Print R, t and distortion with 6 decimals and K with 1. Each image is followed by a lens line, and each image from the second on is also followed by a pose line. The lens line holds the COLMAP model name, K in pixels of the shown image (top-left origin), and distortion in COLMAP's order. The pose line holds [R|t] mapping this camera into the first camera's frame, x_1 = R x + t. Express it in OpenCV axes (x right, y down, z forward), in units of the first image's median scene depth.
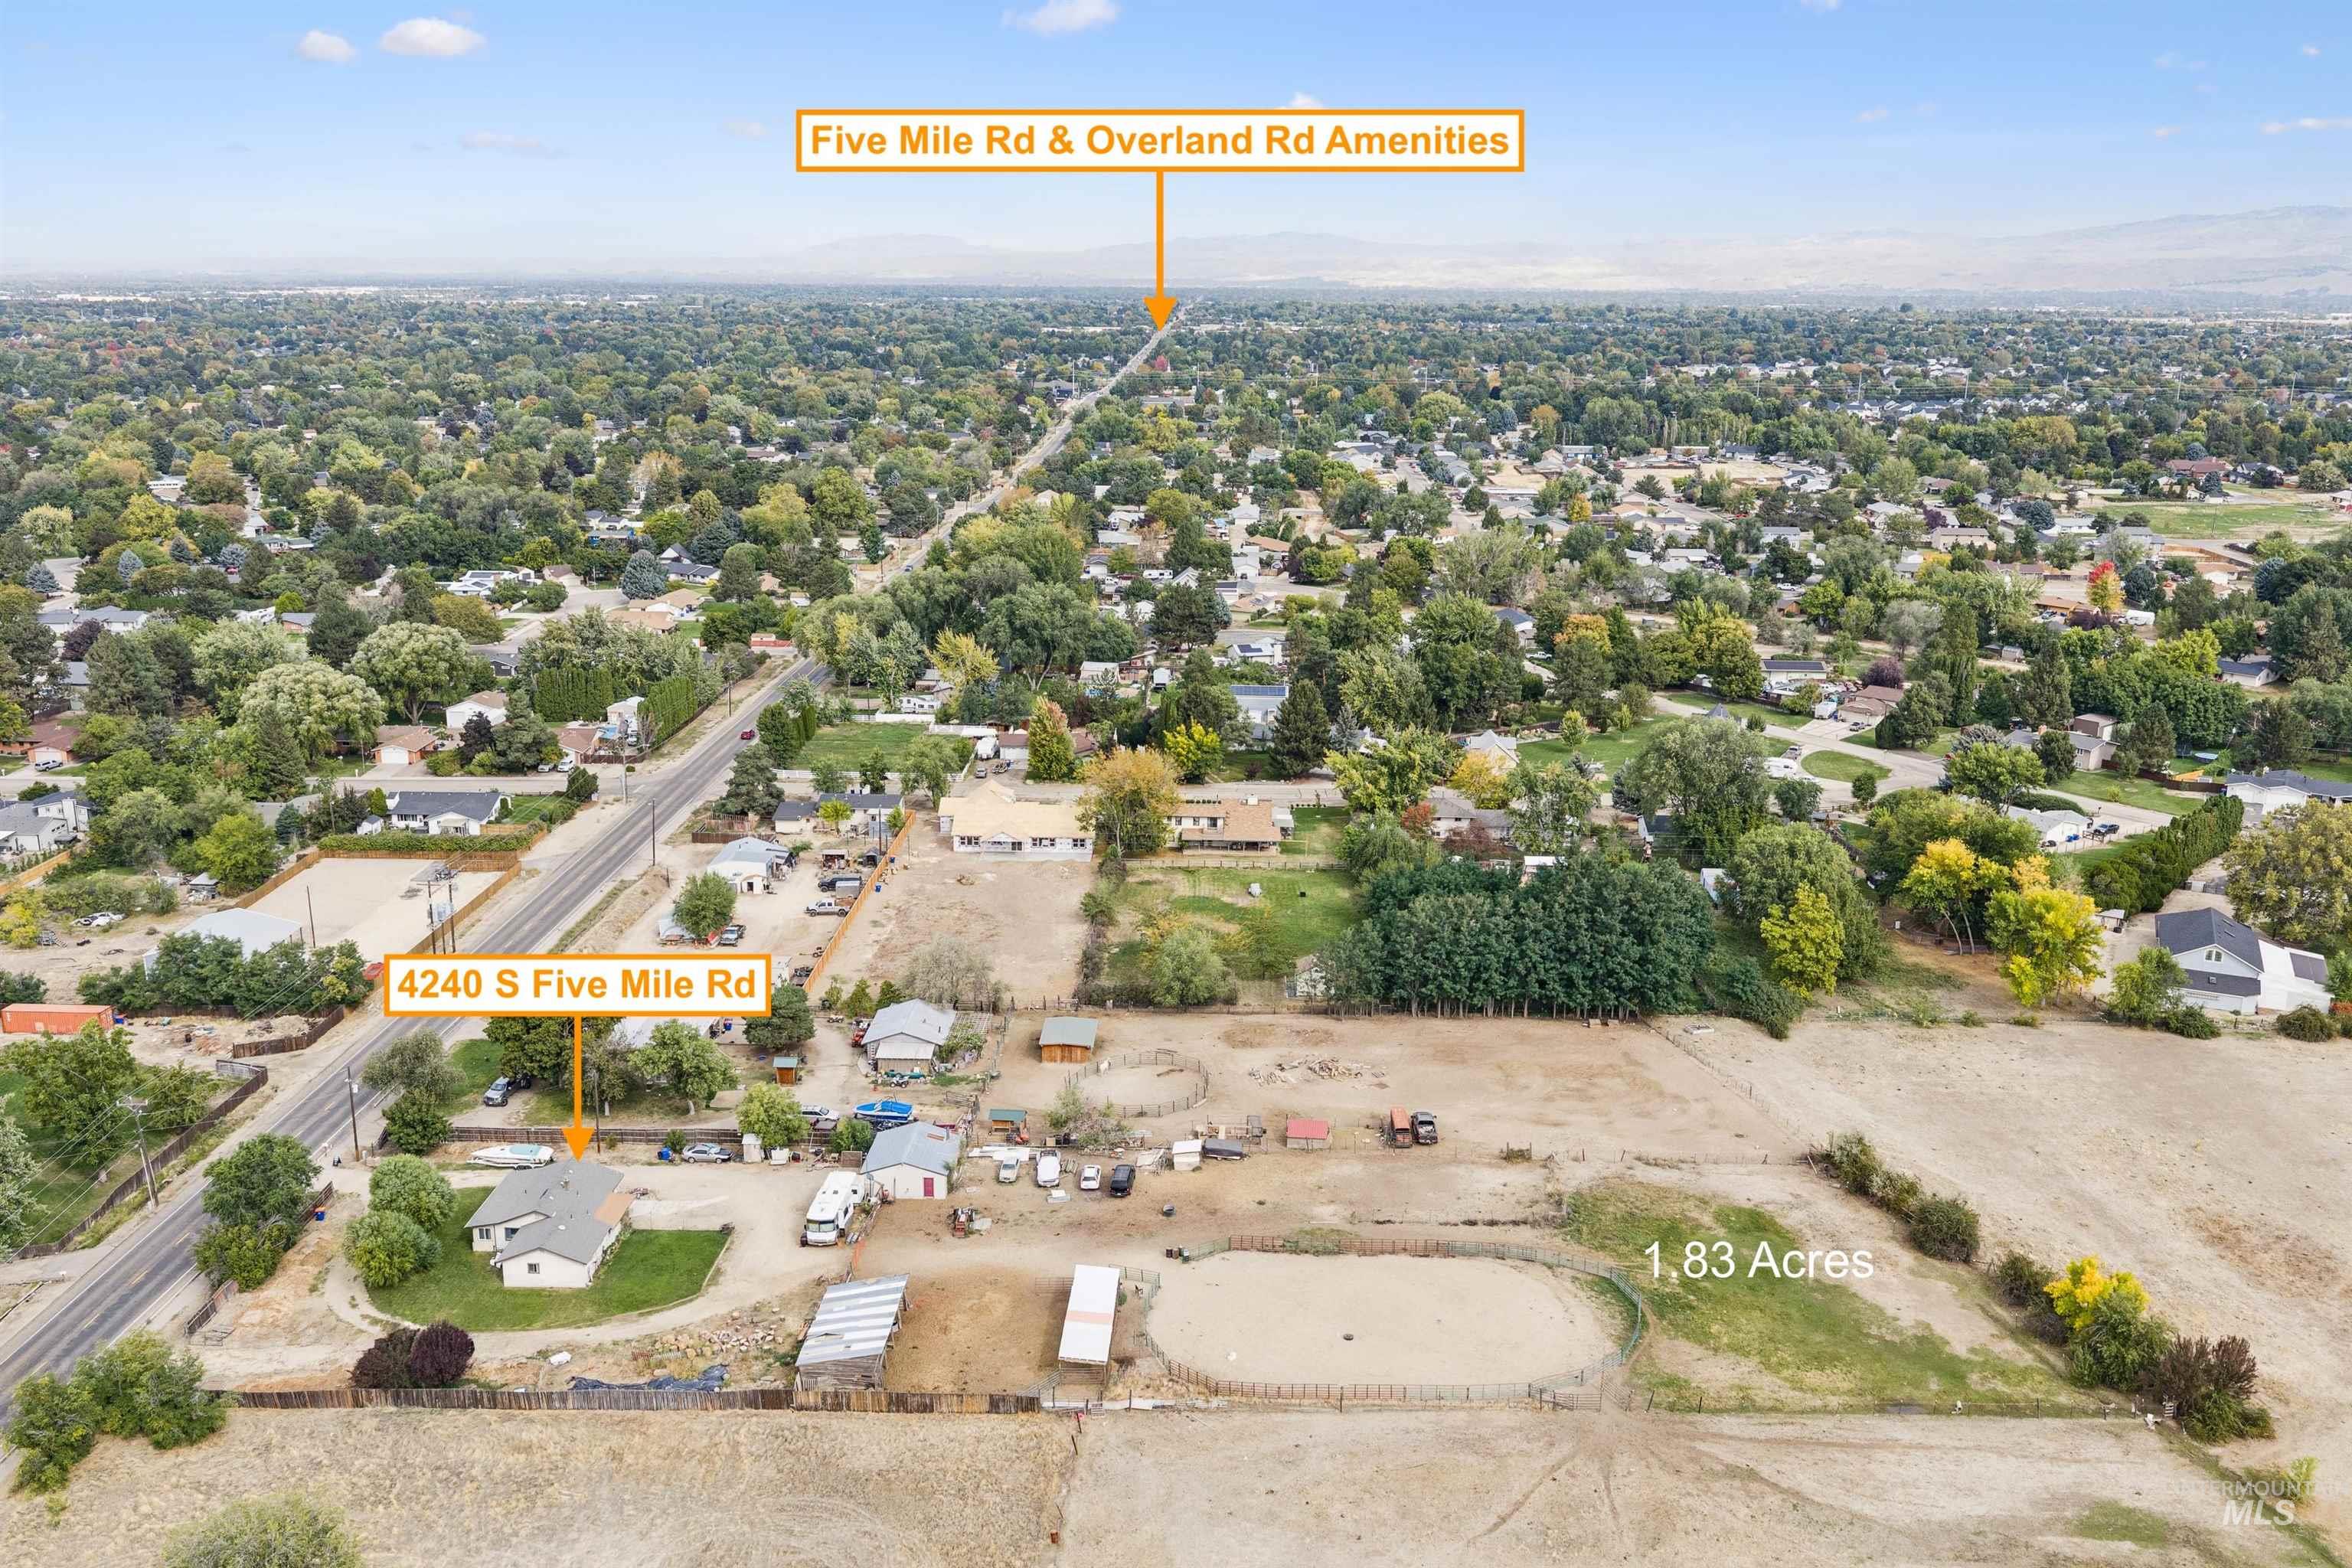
lens RADIAL K [[1973.8, 0, 1176.0], [0, 1973.8, 784.0], [0, 0, 1]] dist [0.014218, -0.047338]
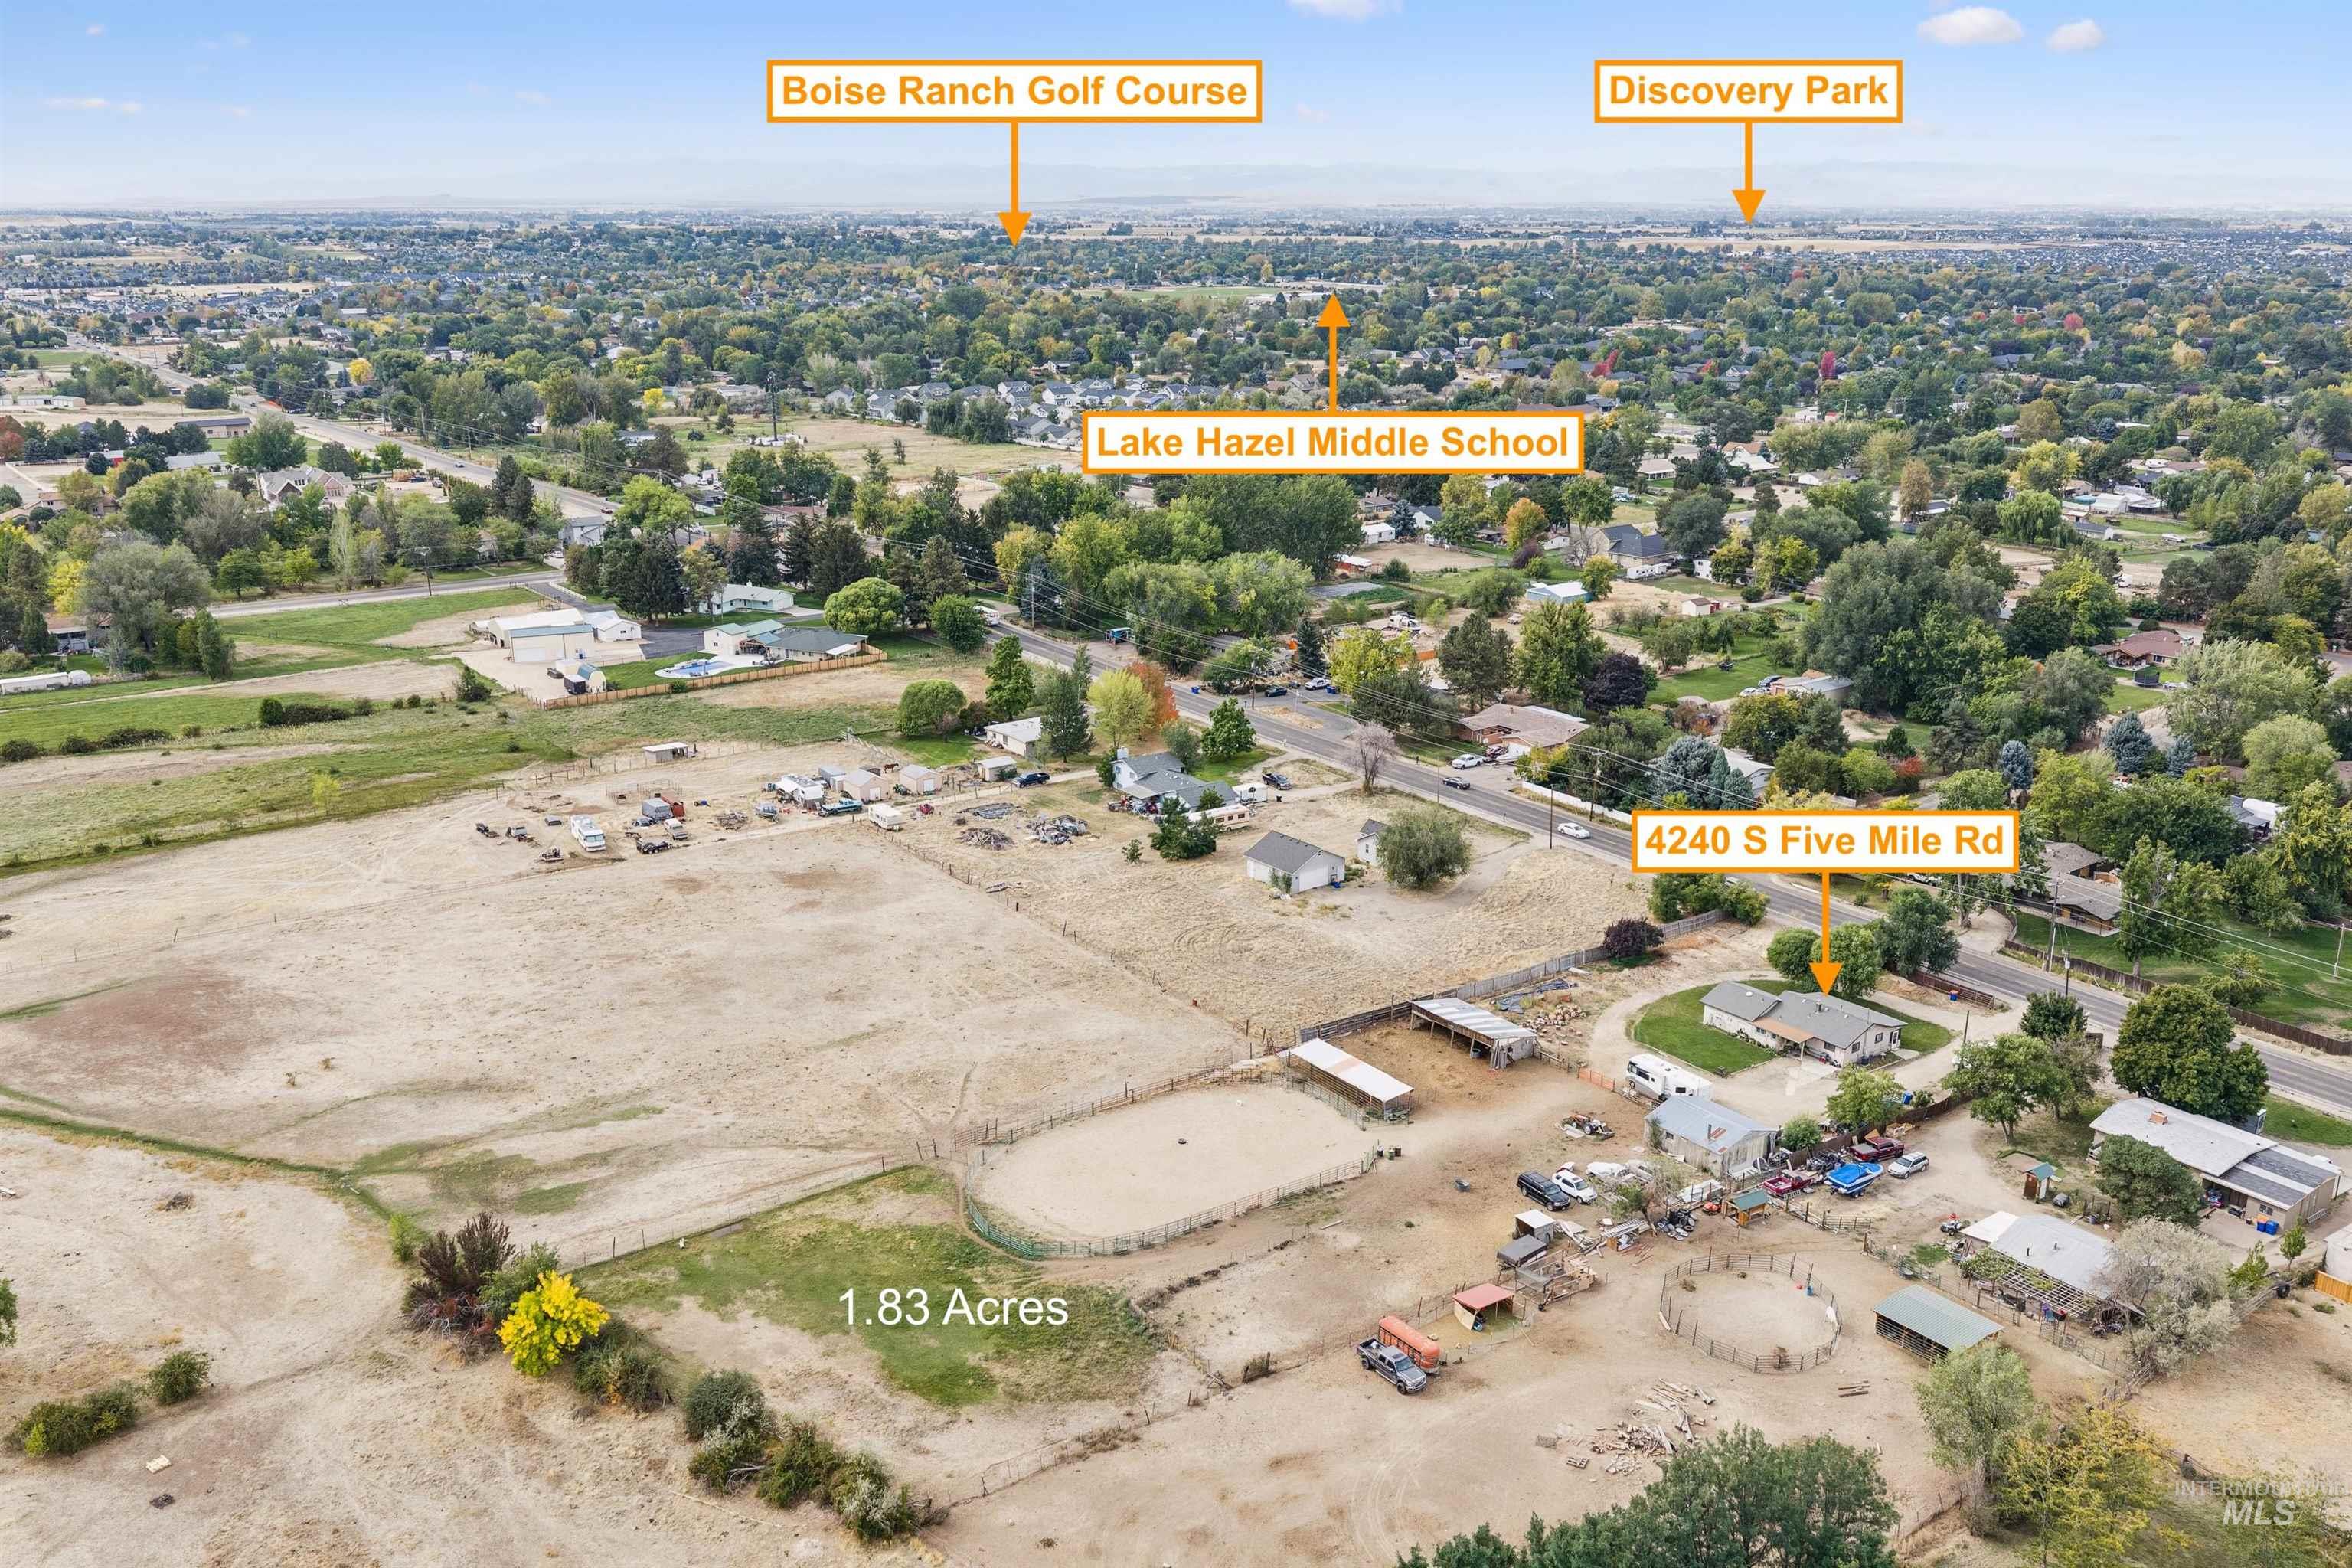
lens RADIAL K [[1988.7, 0, 1176.0], [0, 1988.7, 784.0], [0, 0, 1]] dist [0.004271, -0.017129]
pose [[-0.785431, 0.165095, -0.596524, 0.713867], [-0.173715, 0.866234, 0.468468, -0.423202], [0.594071, 0.471574, -0.651688, 1.578312]]
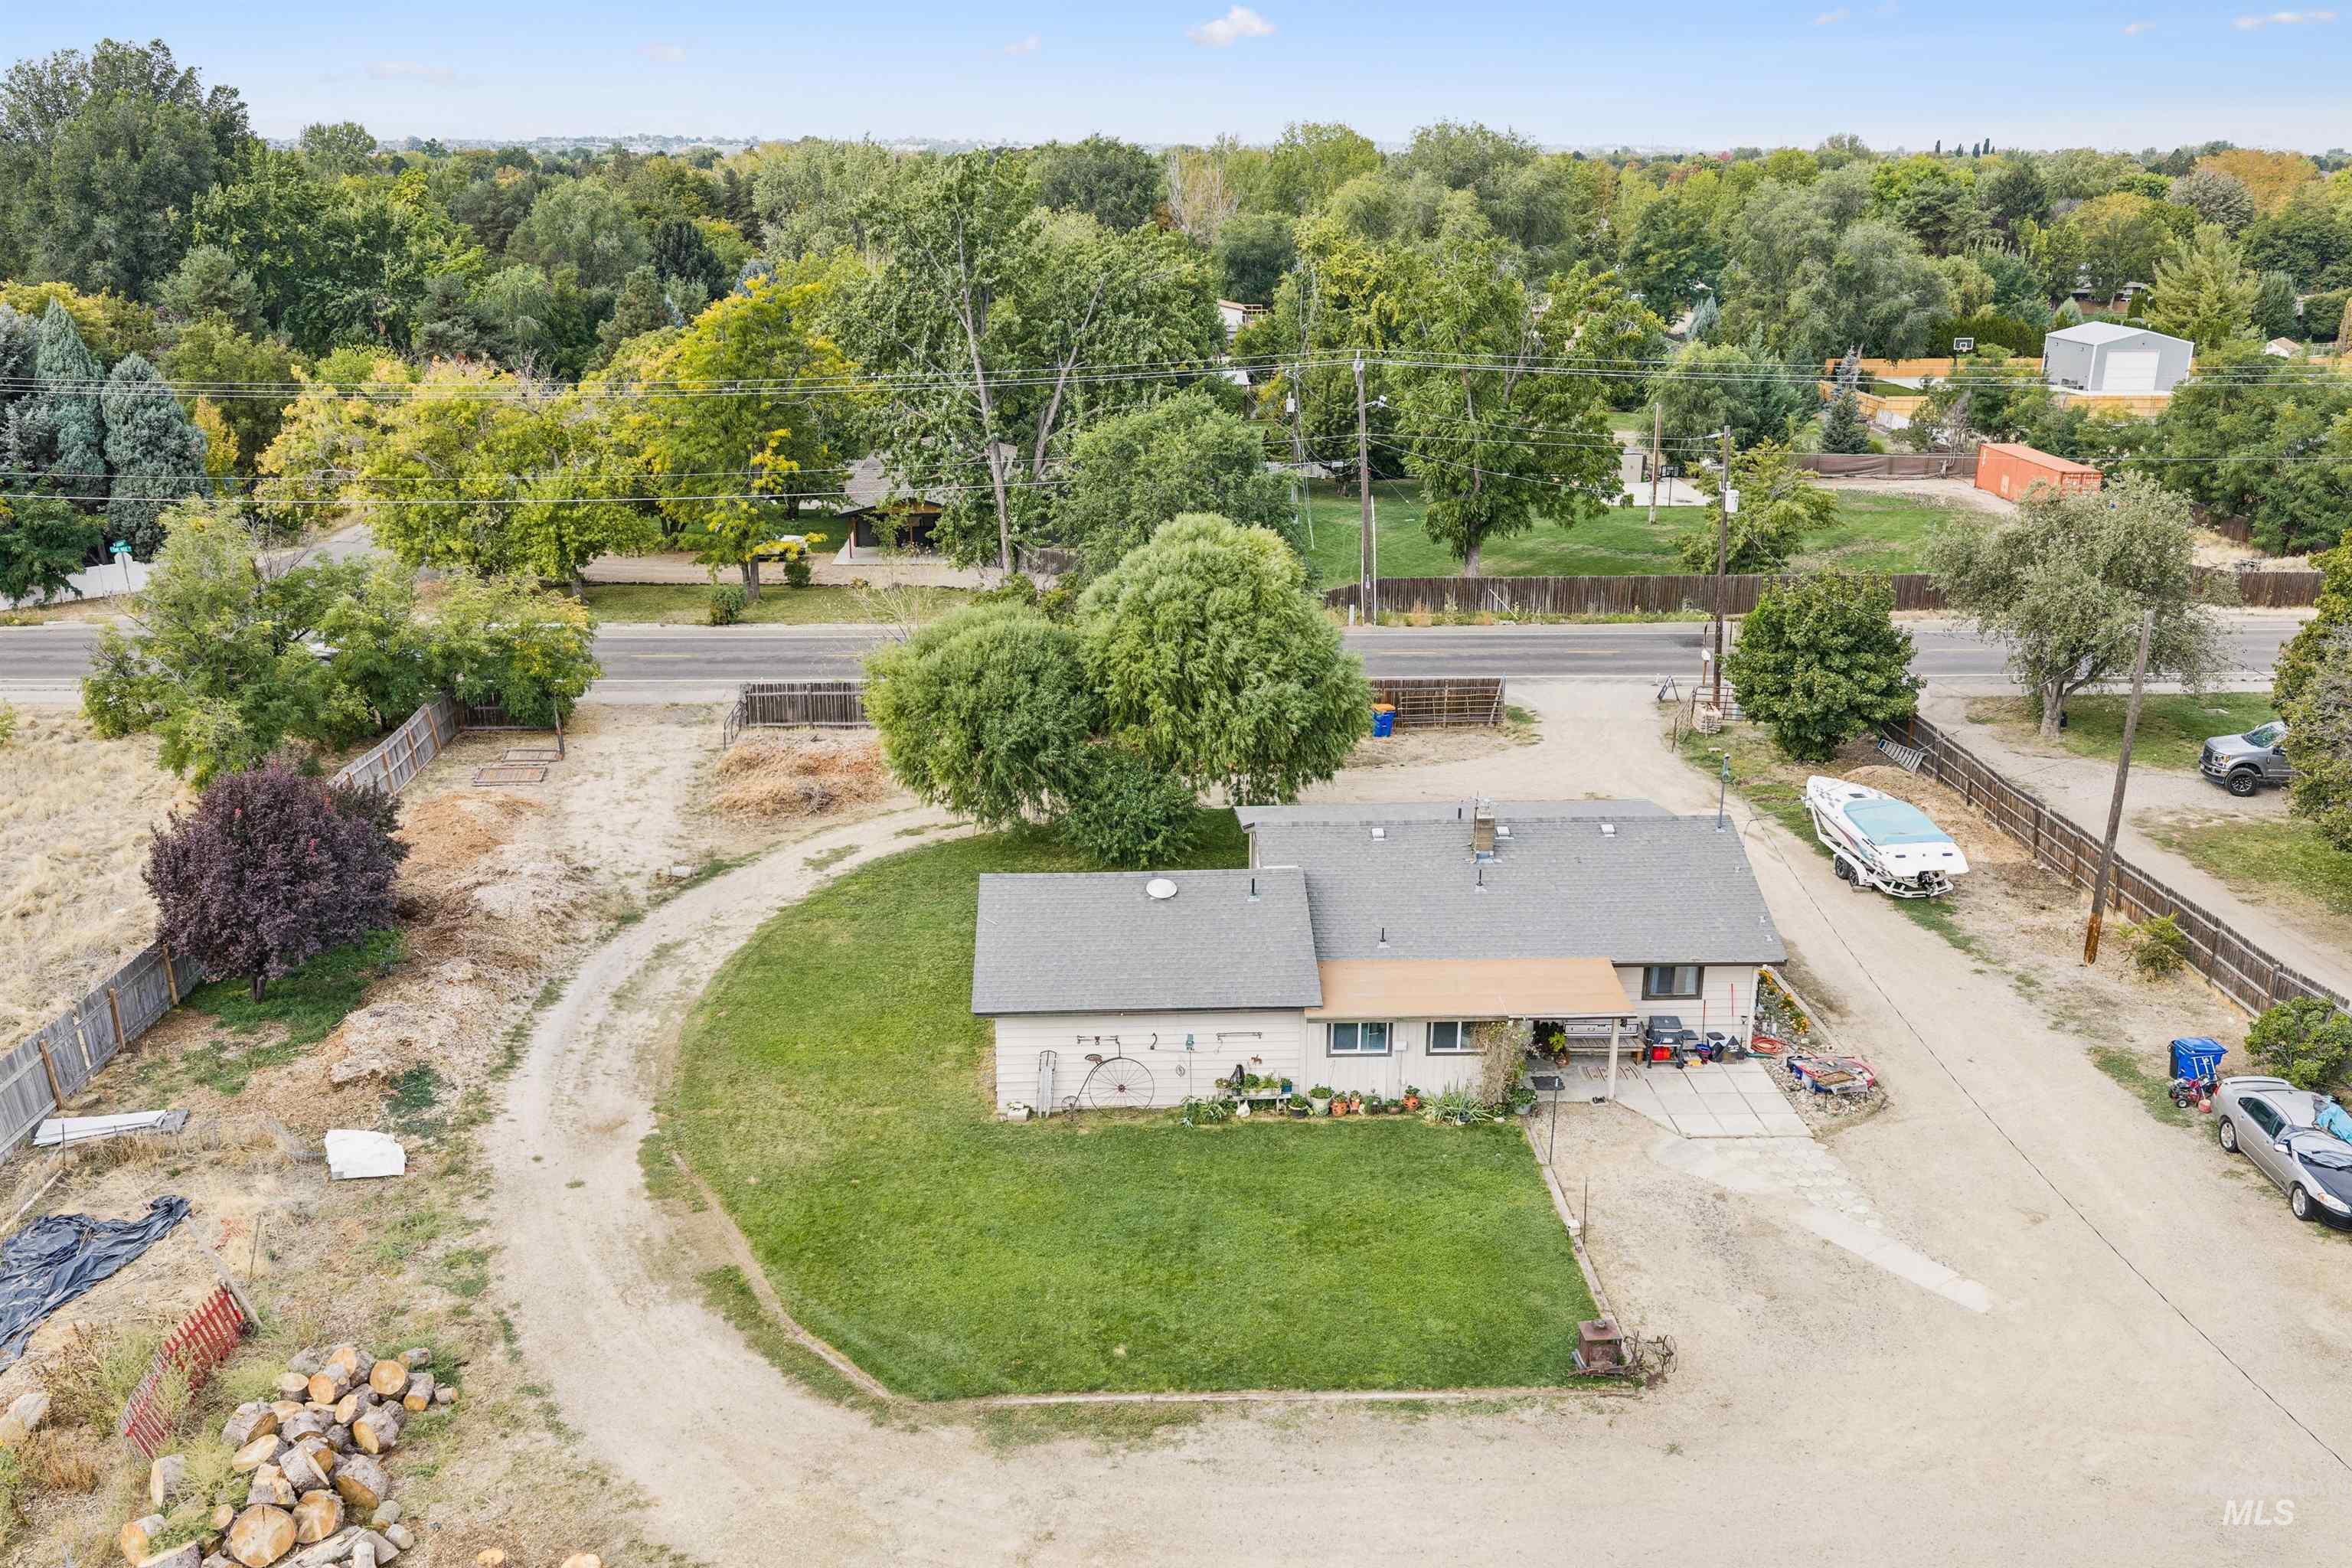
lens RADIAL K [[1985.0, 0, 1167.2], [0, 1985.0, 775.0], [0, 0, 1]] dist [0.003445, -0.006721]
pose [[0.022364, 0.302102, -0.953013, -0.117407], [-0.247465, 0.925260, 0.287498, 0.168678], [0.968639, 0.229408, 0.095452, 0.976070]]
